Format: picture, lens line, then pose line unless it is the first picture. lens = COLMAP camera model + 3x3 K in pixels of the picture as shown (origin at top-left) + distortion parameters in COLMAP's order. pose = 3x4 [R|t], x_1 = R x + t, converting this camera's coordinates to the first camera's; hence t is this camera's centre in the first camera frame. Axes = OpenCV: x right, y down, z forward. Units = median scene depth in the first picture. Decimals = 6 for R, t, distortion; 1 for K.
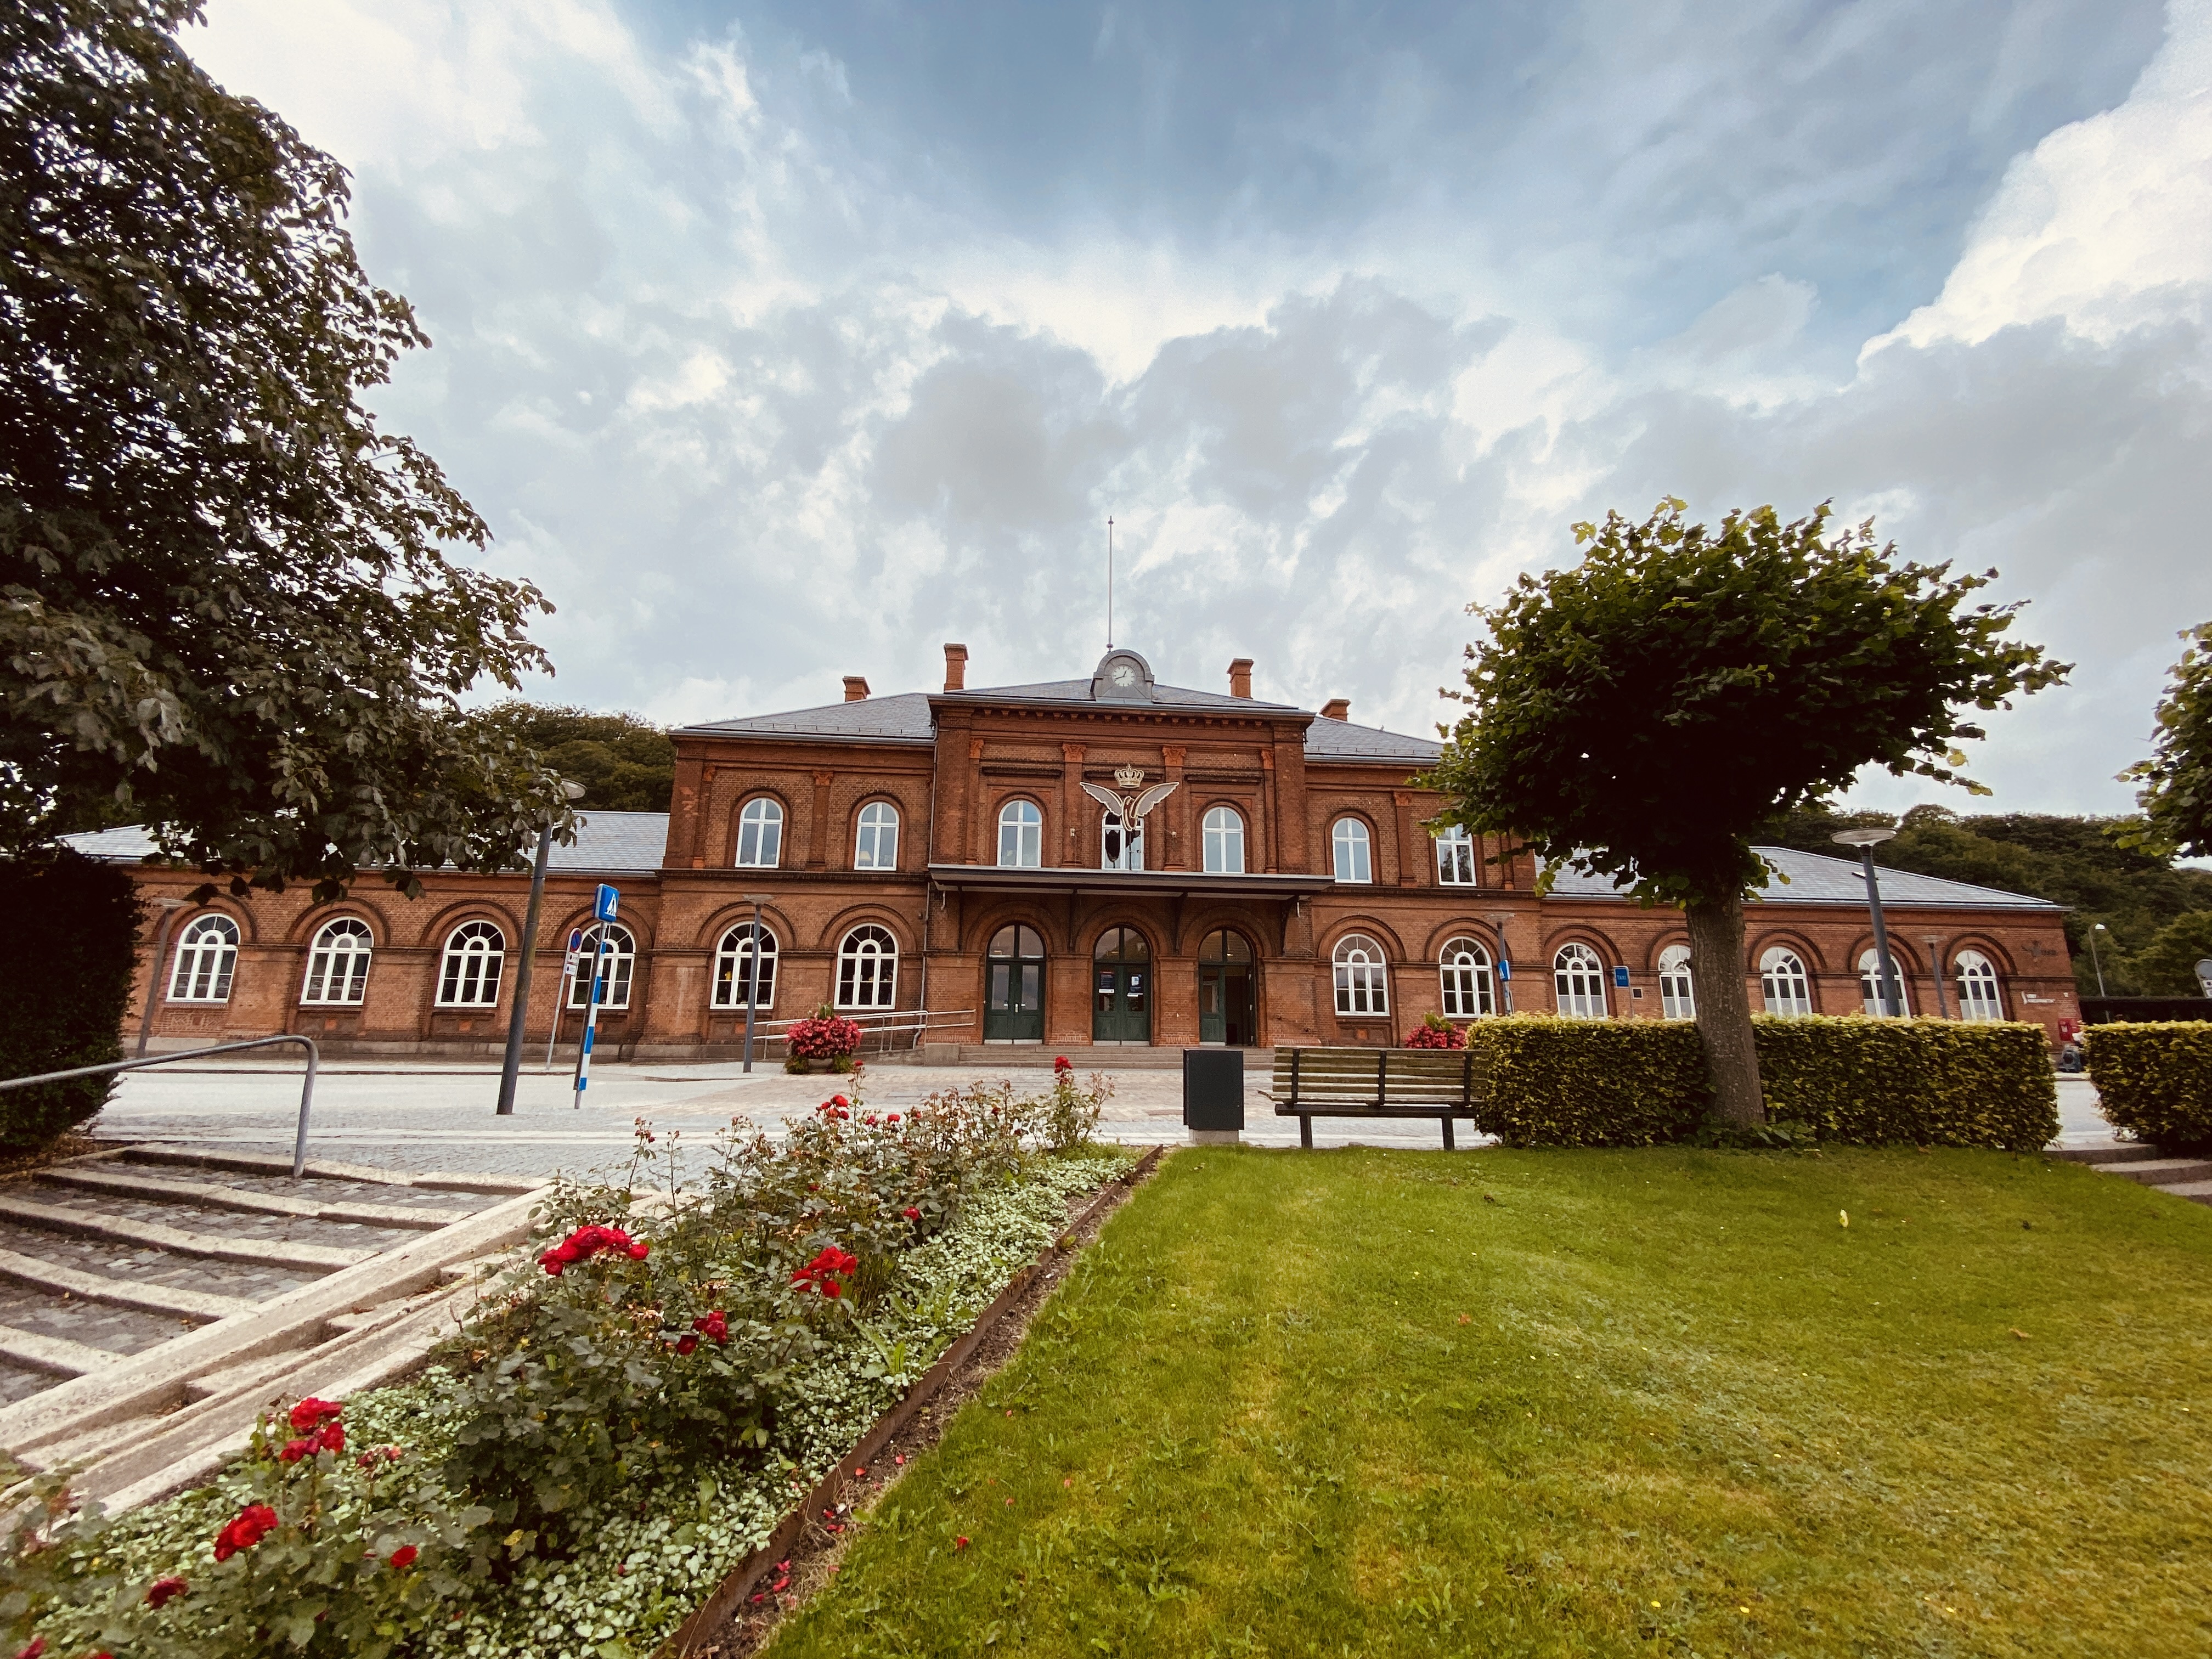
lens RADIAL K [[903.1, 0, 1081.2], [0, 903.1, 806.1], [0, 0, 1]] dist [0.016828, -0.019176]
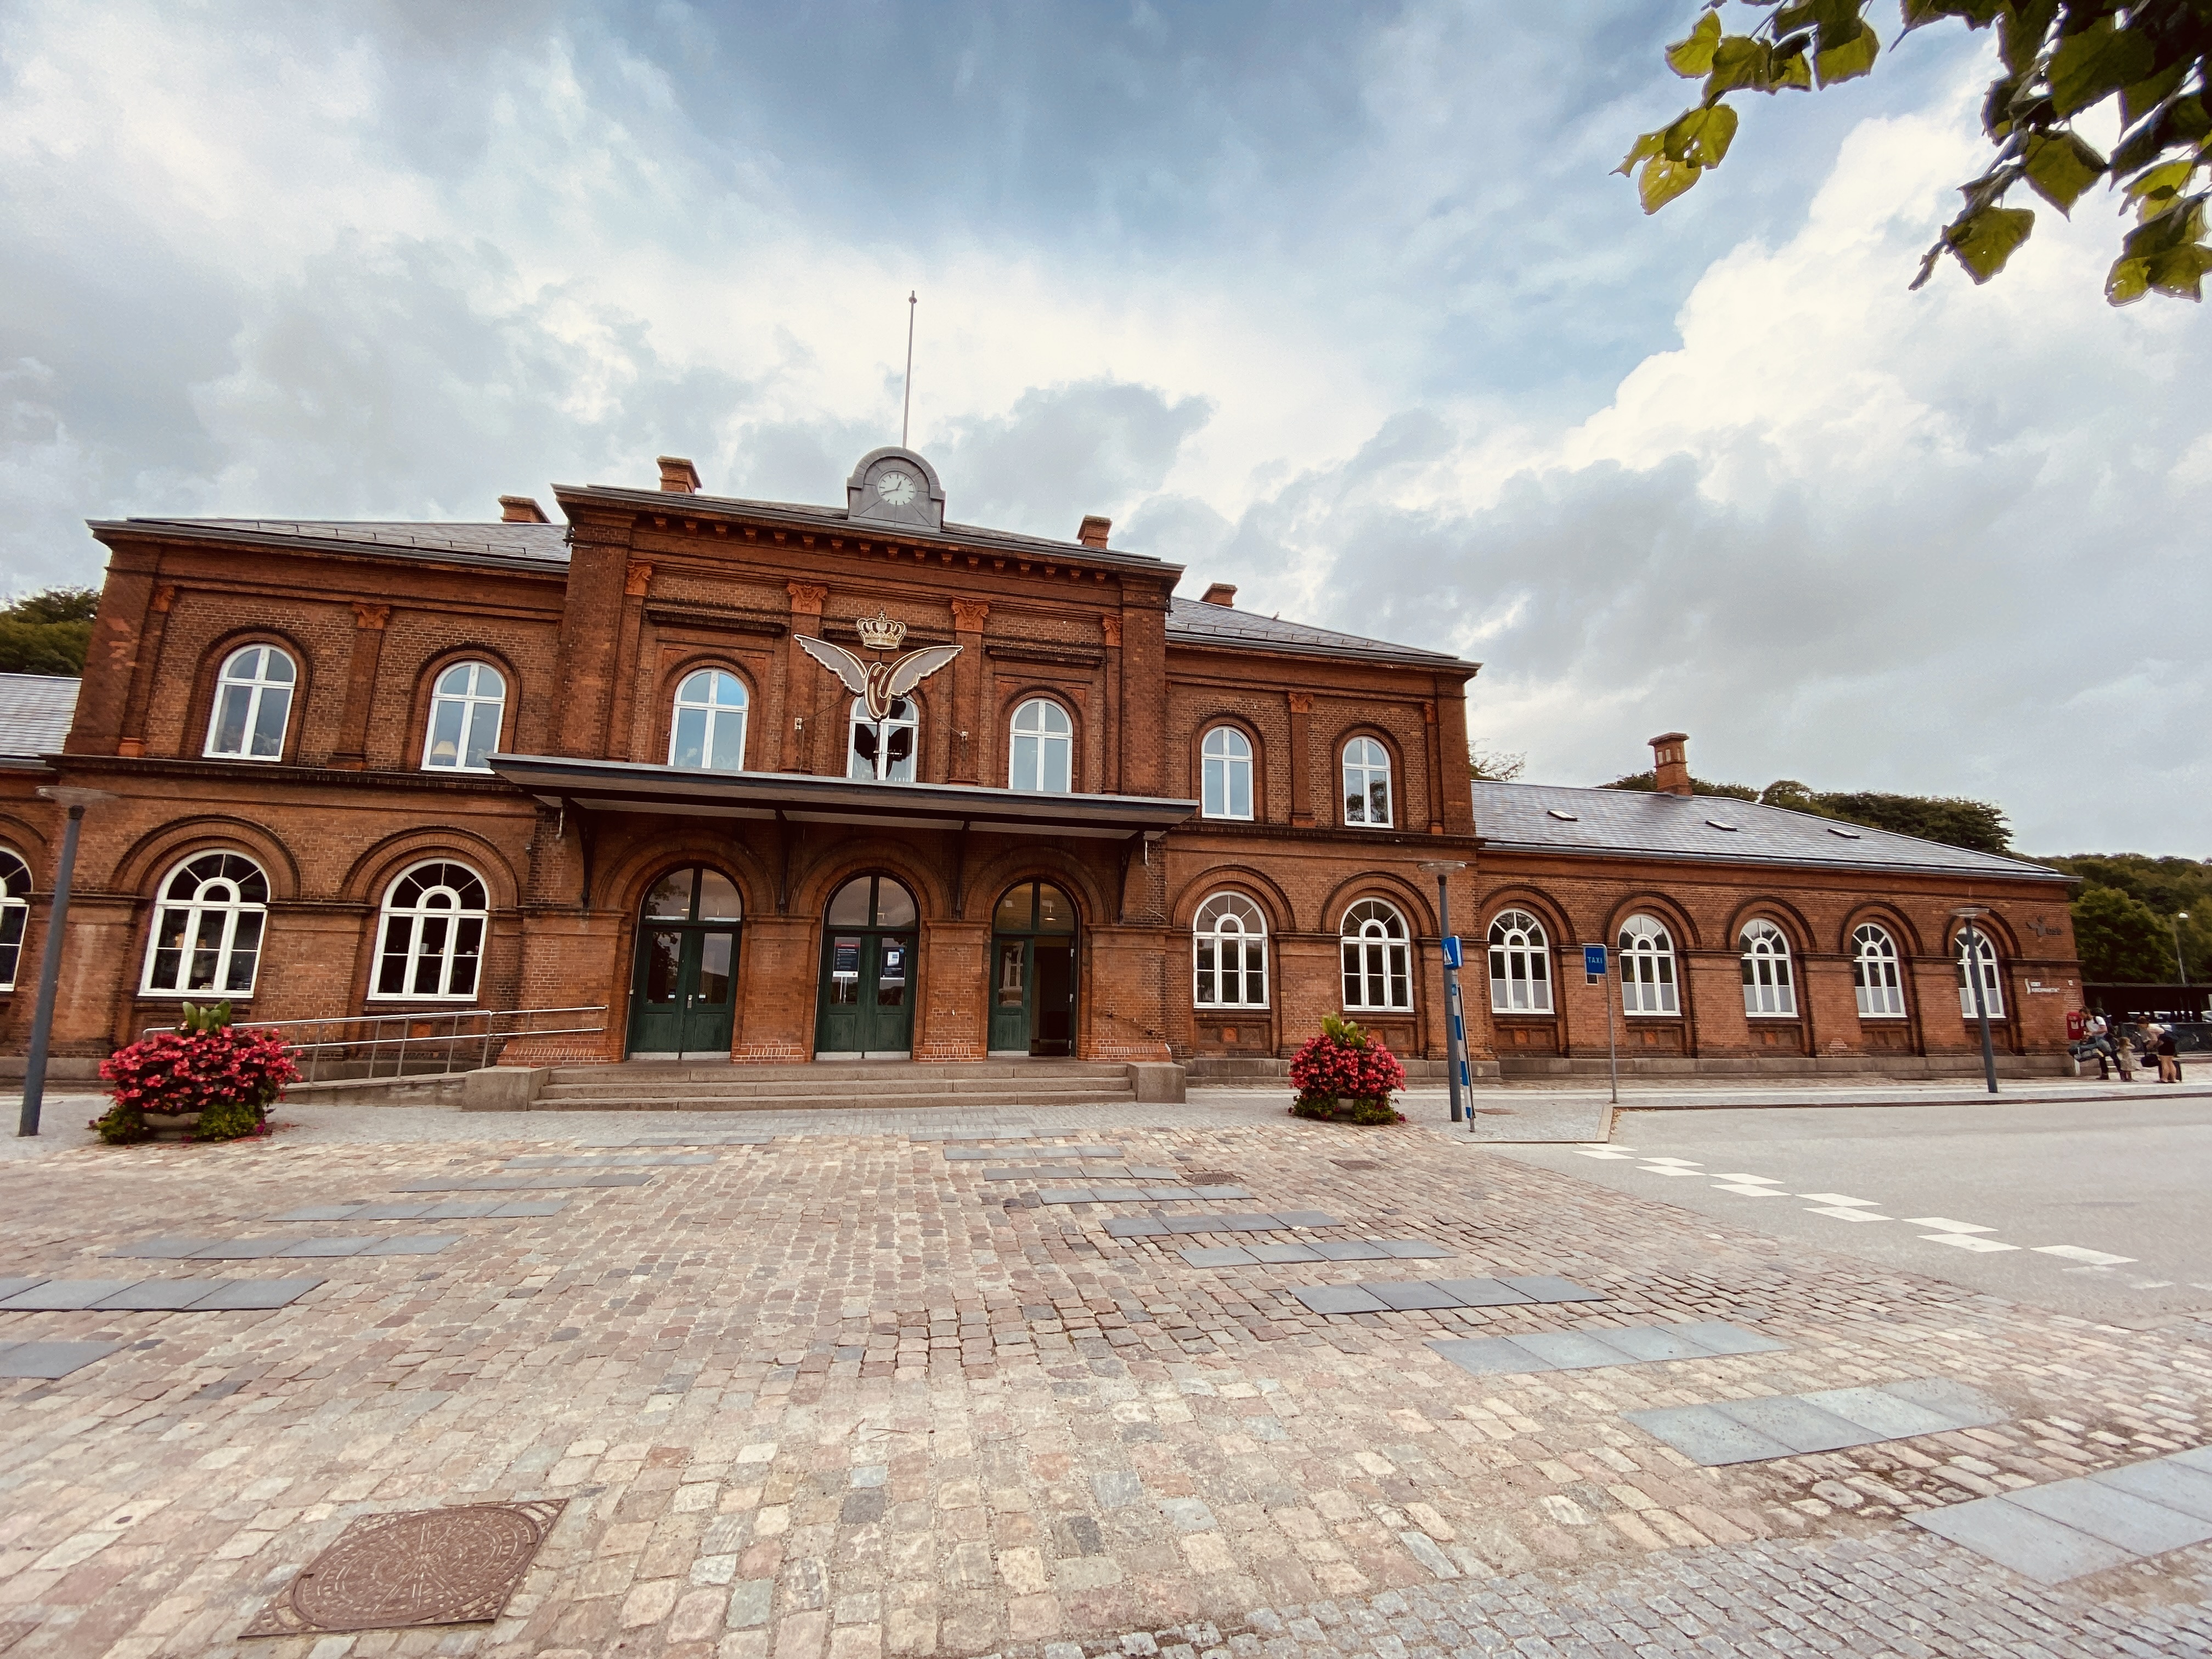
lens RADIAL K [[903.1, 0, 1088.3], [0, 903.1, 825.0], [0, 0, 1]] dist [0.016828, -0.019176]
pose [[0.991833, 0.028090, 0.124409, 0.114045], [-0.036249, 0.997303, 0.063812, 0.051600], [-0.122281, -0.067801, 0.990177, 0.341306]]
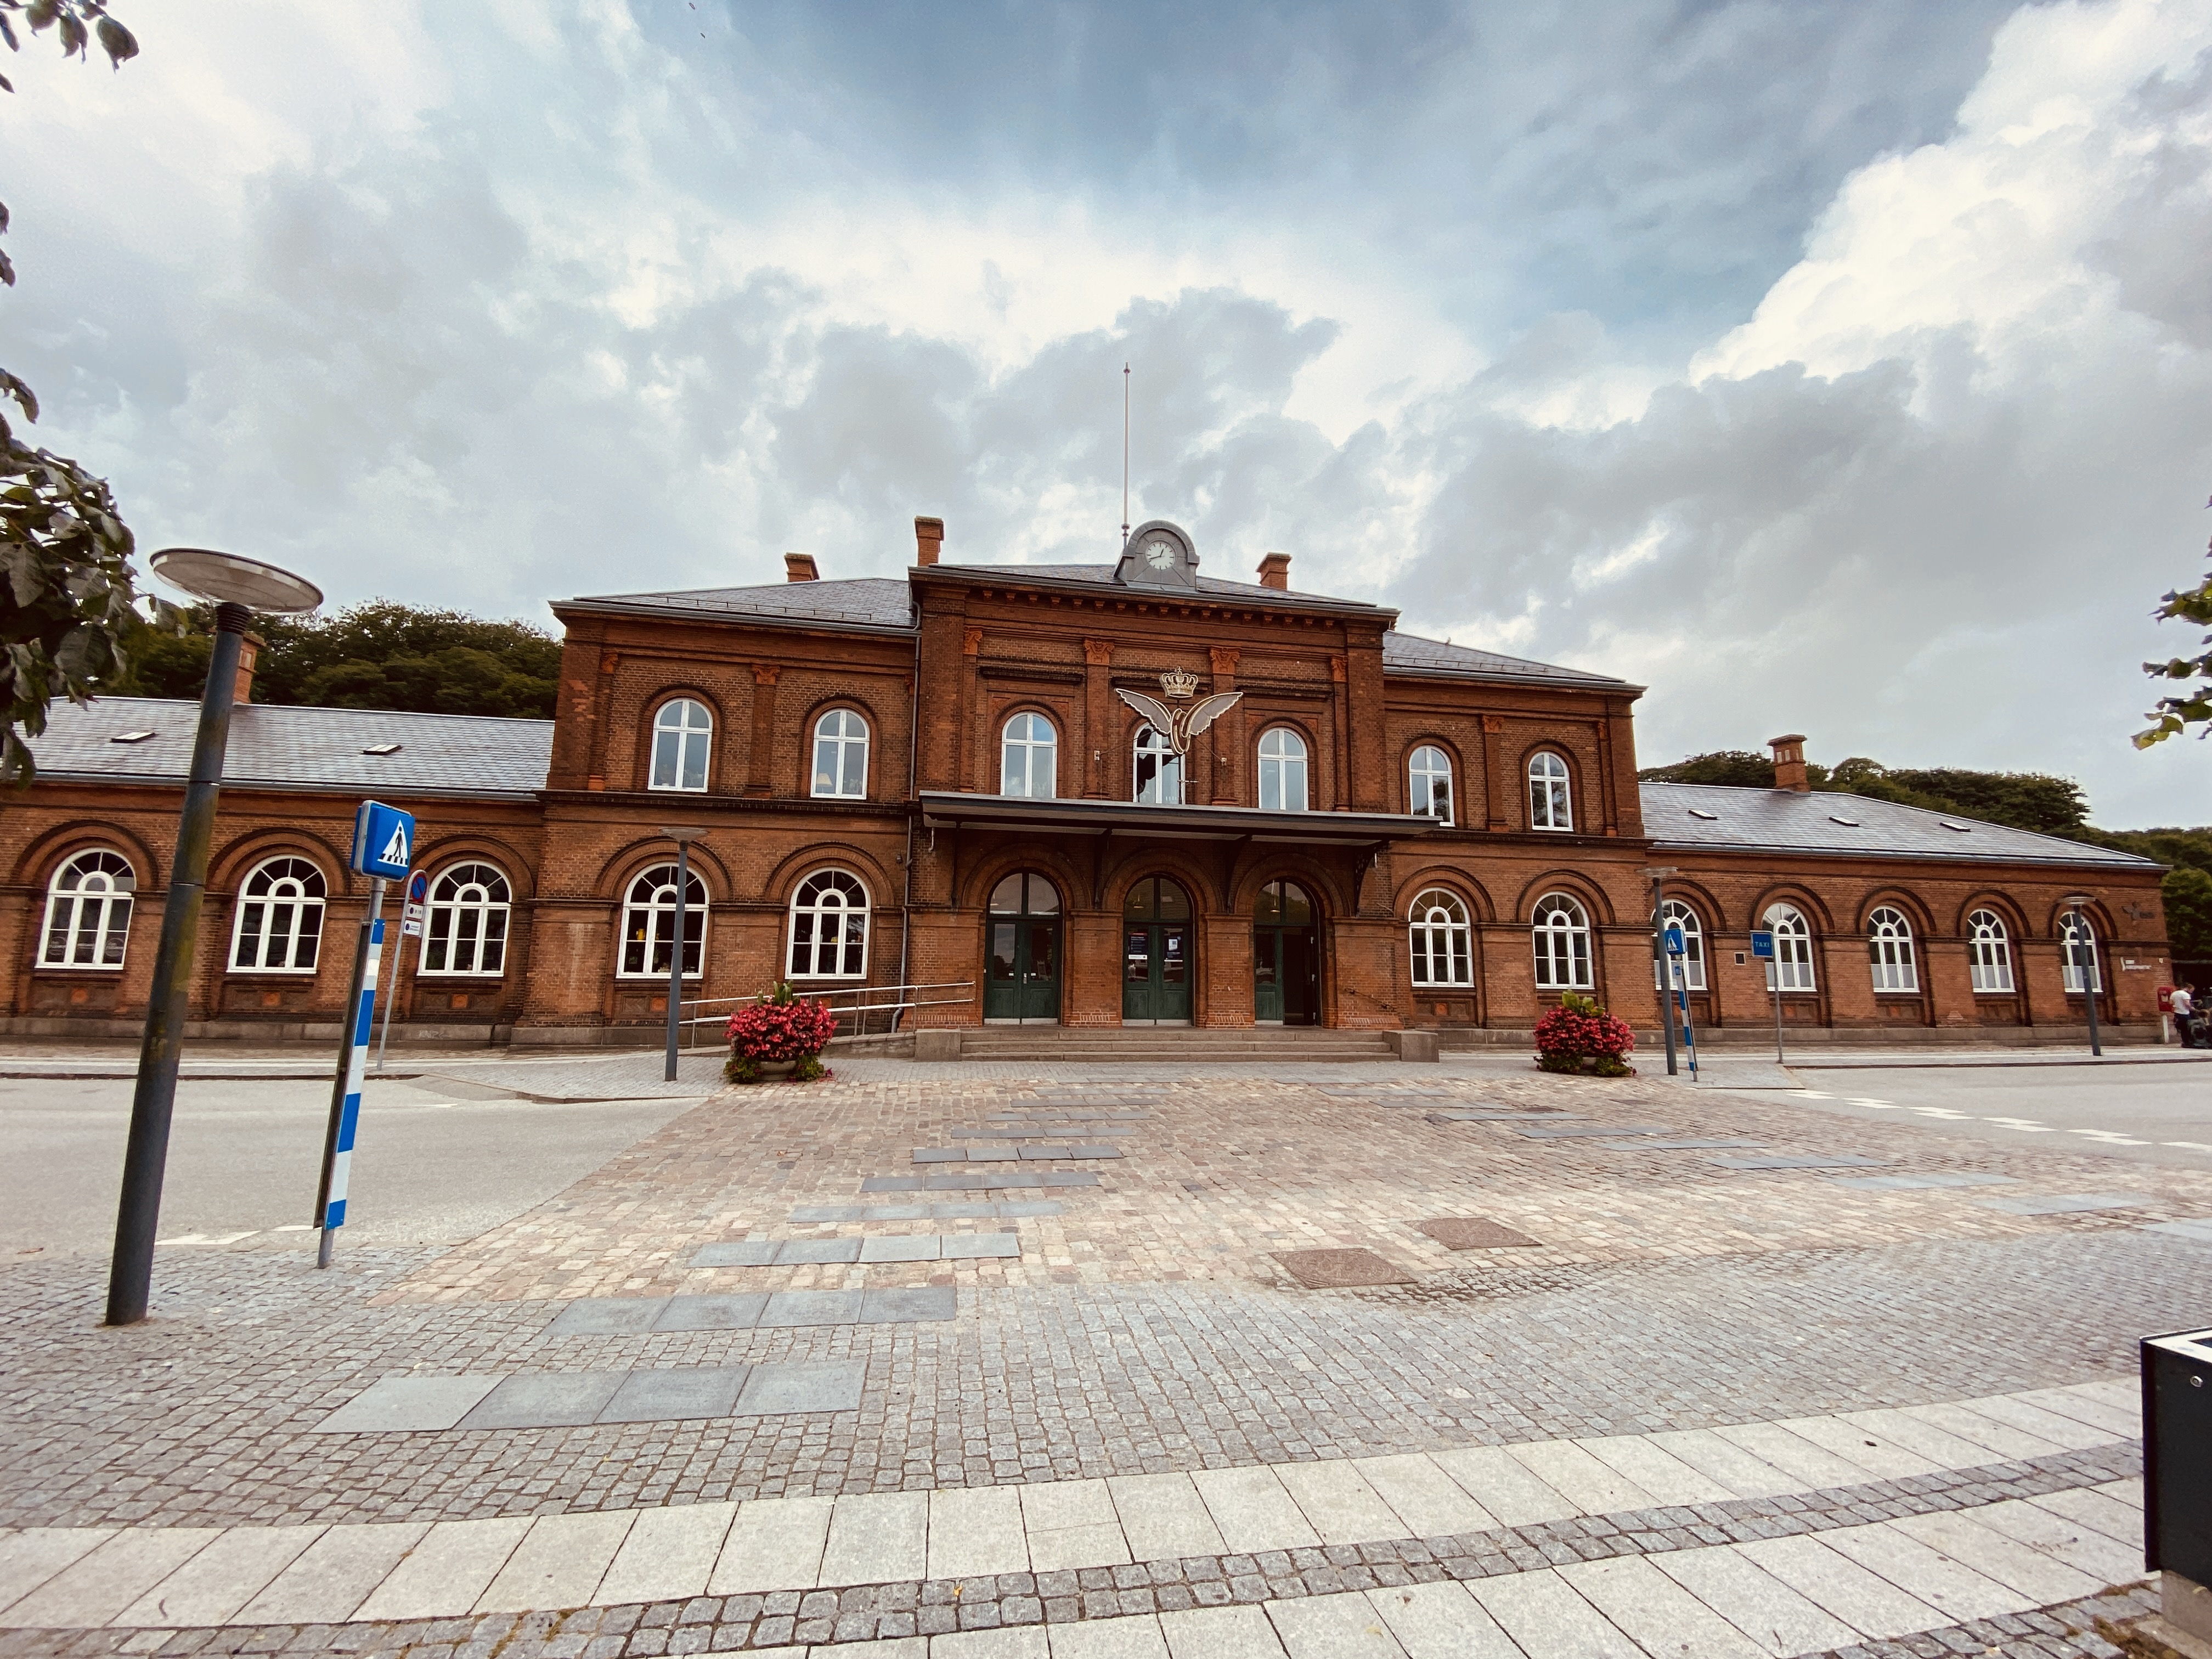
lens RADIAL K [[903.1, 0, 1079.8], [0, 903.1, 823.9], [0, 0, 1]] dist [0.016828, -0.019176]
pose [[0.996511, 0.017144, 0.081687, -0.085974], [-0.024344, 0.995824, 0.087983, 0.020183], [-0.079837, -0.089664, 0.992767, 0.222812]]
